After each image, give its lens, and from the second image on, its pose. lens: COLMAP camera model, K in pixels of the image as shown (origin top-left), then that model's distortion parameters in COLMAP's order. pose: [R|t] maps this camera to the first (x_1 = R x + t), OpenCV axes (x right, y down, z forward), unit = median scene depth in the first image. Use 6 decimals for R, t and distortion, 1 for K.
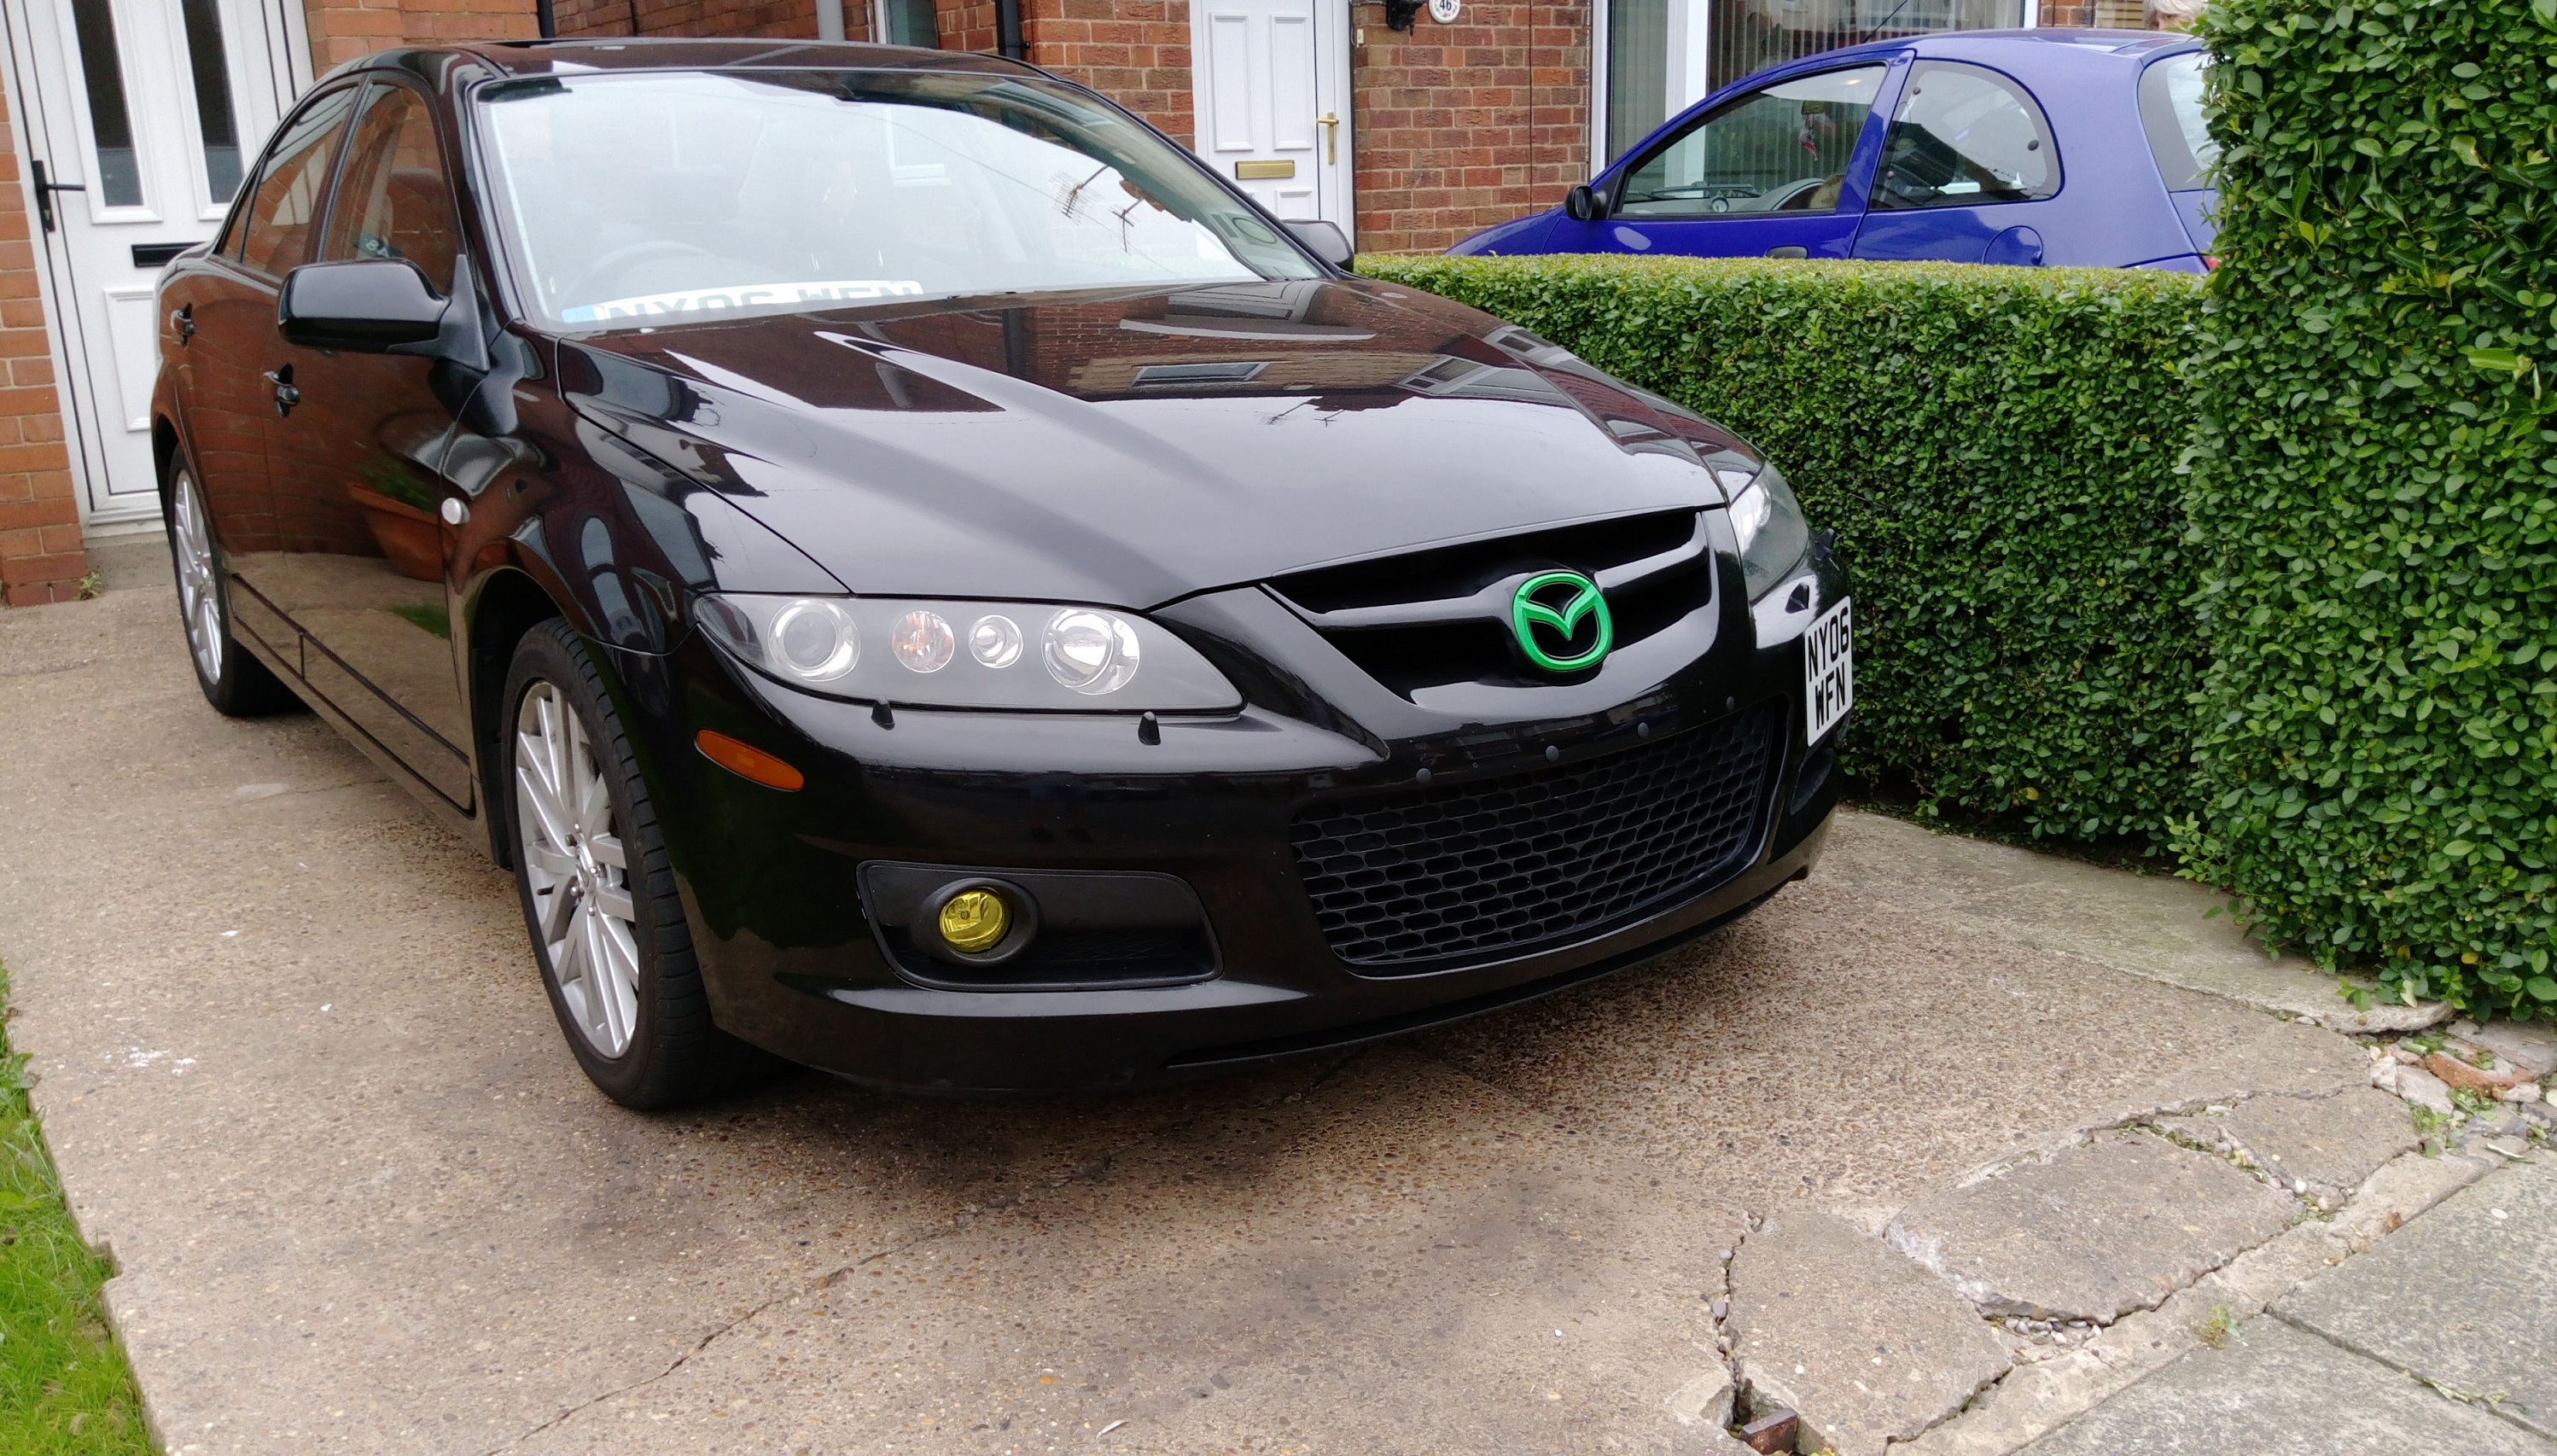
lens RADIAL K [[2204.9, 0, 1291.6], [0, 2204.9, 734.3], [0, 0, 1]] dist [0.070227, -0.139761]
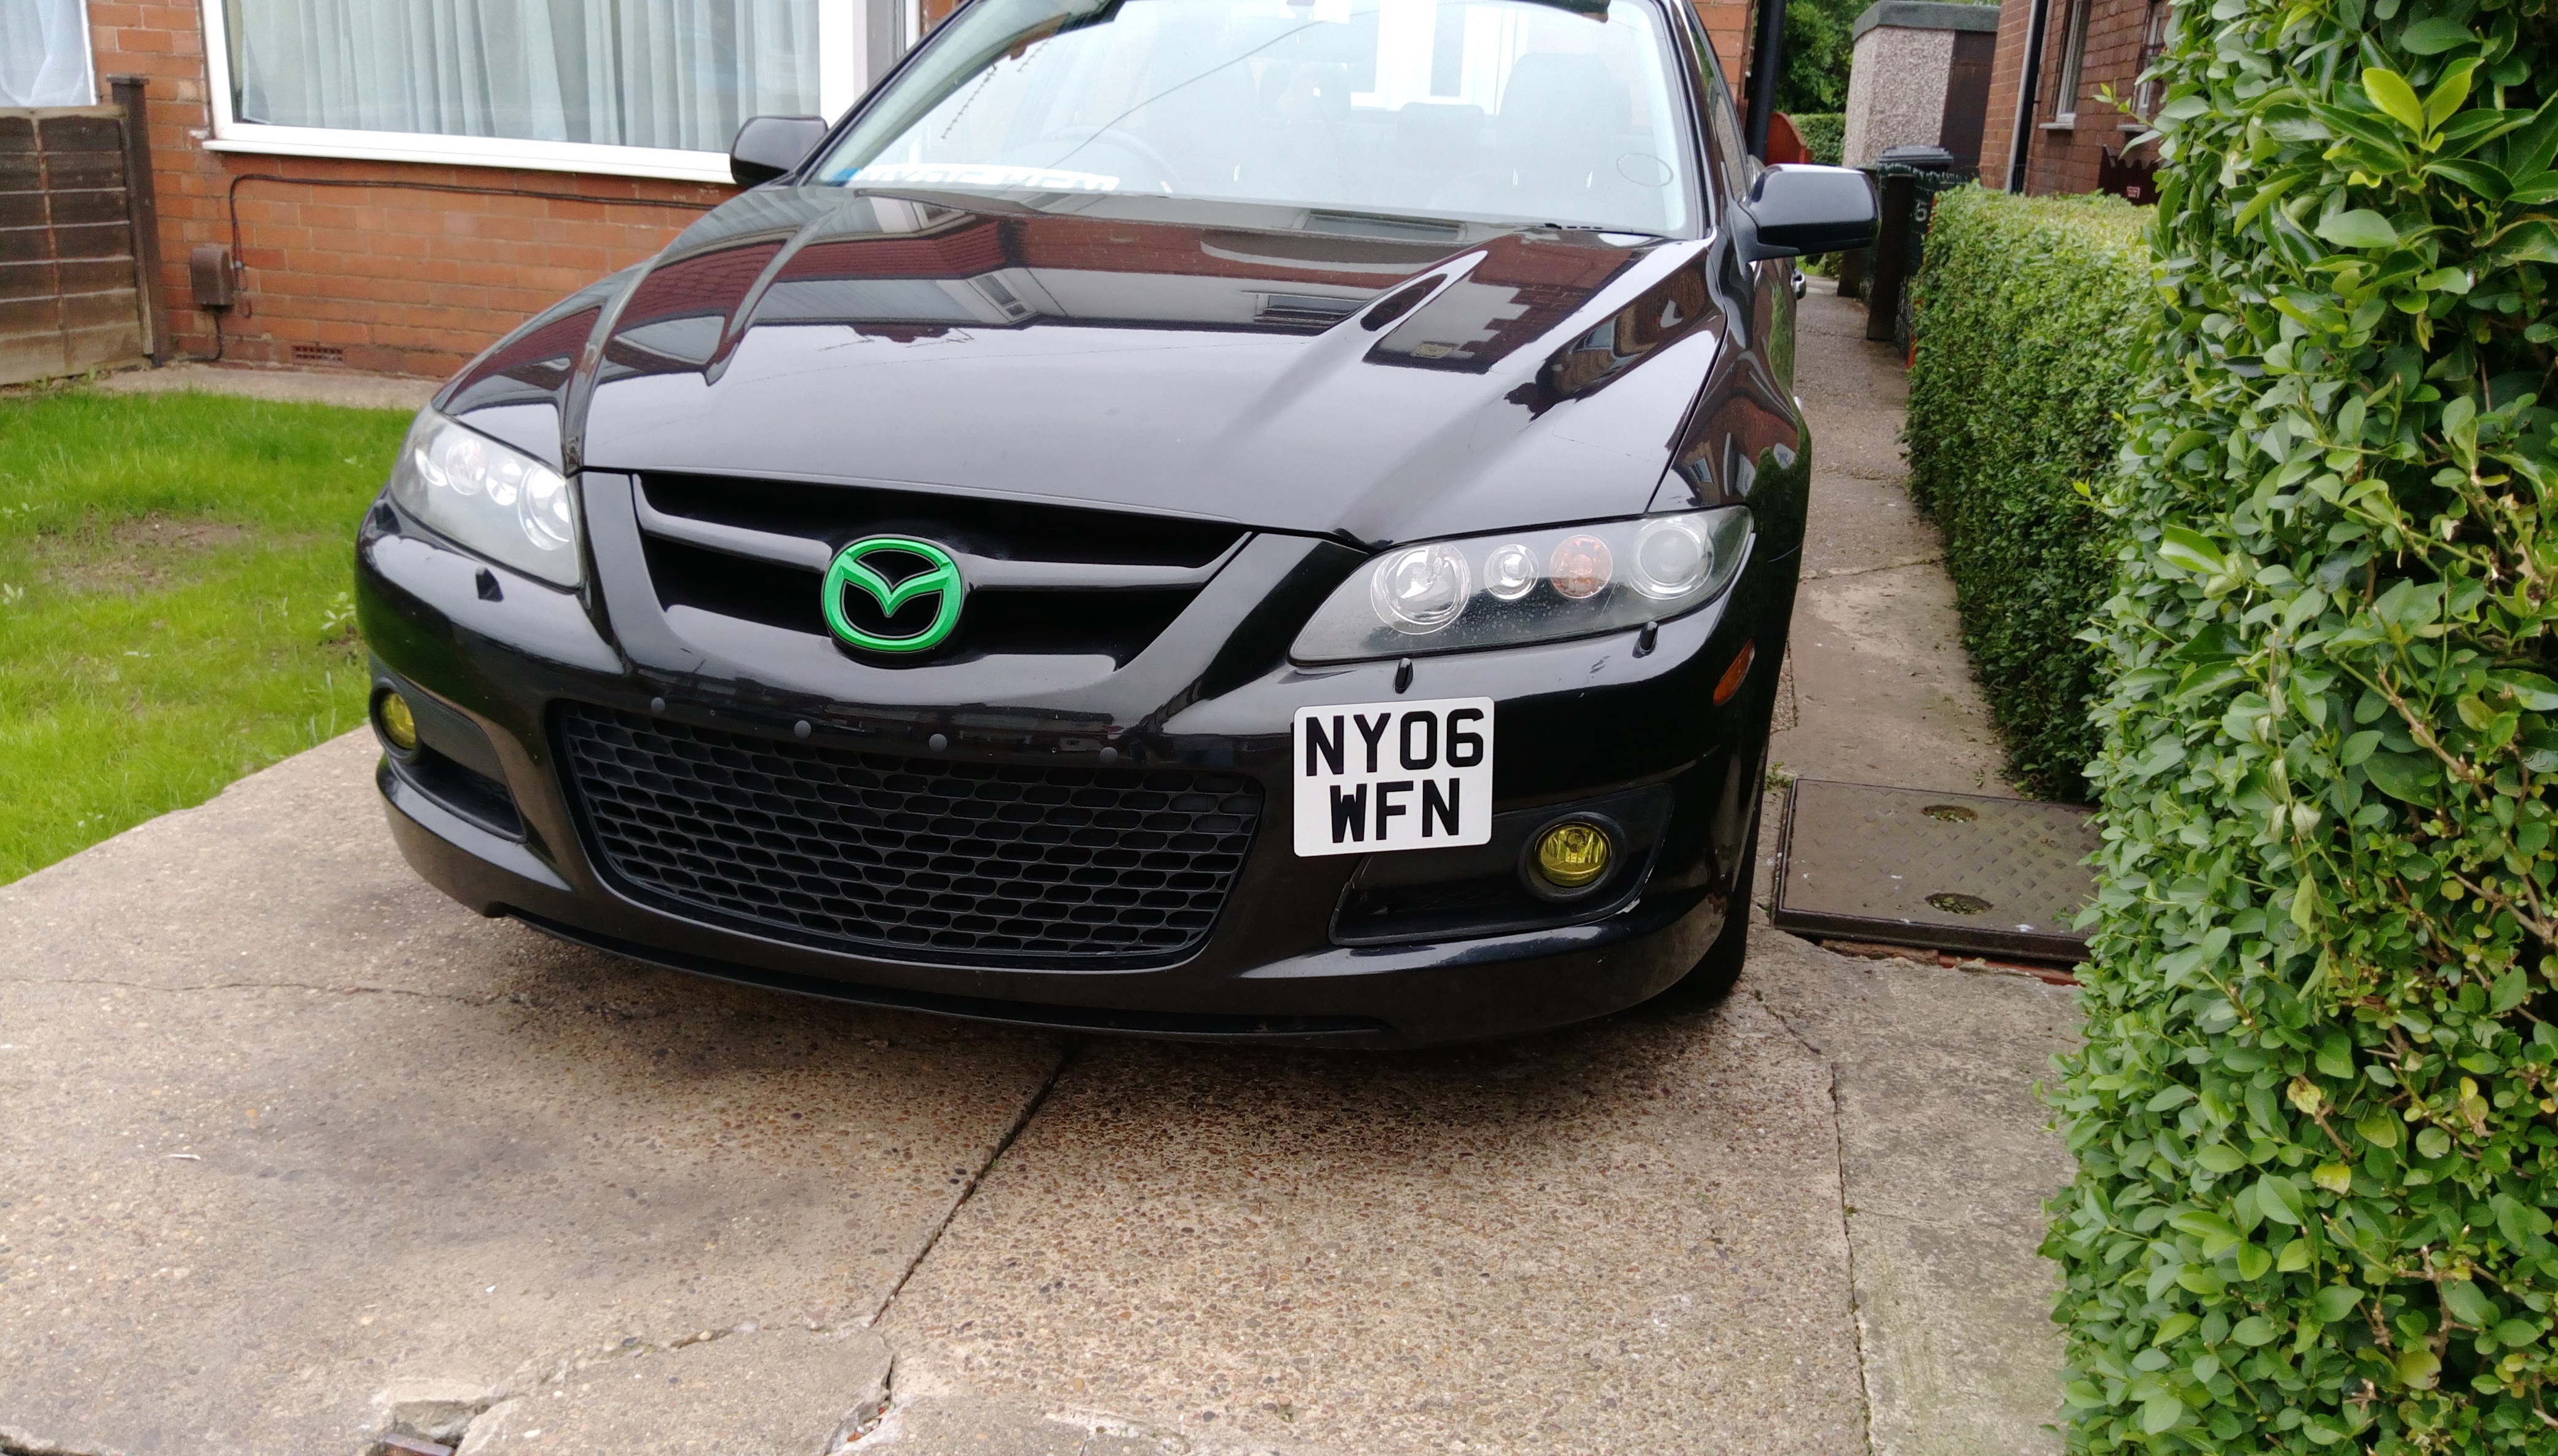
lens RADIAL K [[2205.7, 0, 1271.3], [0, 2205.7, 764.7], [0, 0, 1]] dist [0.070227, -0.139761]
pose [[0.654823, 0.282919, -0.700831, 0.870337], [-0.252060, 0.955953, 0.150397, -0.159534], [0.712512, 0.078168, 0.697293, 0.513667]]
